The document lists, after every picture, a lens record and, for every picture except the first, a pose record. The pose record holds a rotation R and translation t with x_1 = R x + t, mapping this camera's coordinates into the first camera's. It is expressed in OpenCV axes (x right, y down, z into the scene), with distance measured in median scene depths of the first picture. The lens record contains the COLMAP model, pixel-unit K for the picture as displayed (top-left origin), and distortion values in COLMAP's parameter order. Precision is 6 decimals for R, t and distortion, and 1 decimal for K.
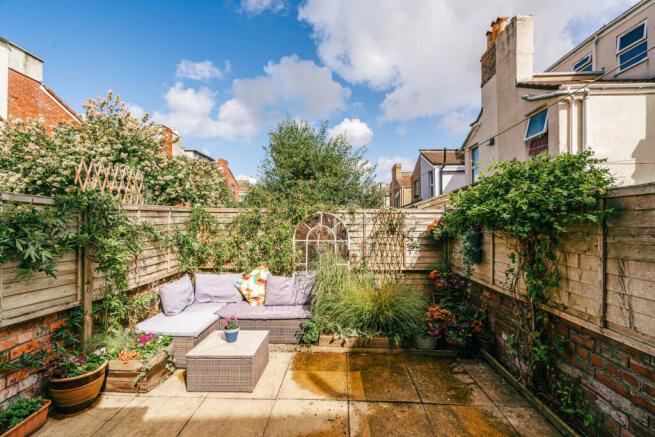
lens RADIAL K [[307.9, 0, 351.2], [0, 307.9, 220.3], [0, 0, 1]] dist [-0.007758, 0.004477]
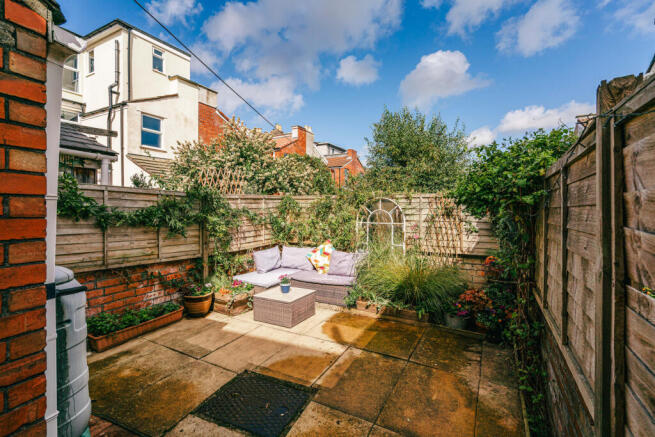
lens RADIAL K [[307.9, 0, 328.5], [0, 307.9, 211.6], [0, 0, 1]] dist [-0.007758, 0.004477]
pose [[0.891682, 0.003262, -0.452650, 0.338806], [0.004975, 0.999843, 0.017007, 0.006851], [0.452635, -0.017417, 0.891526, -0.113812]]
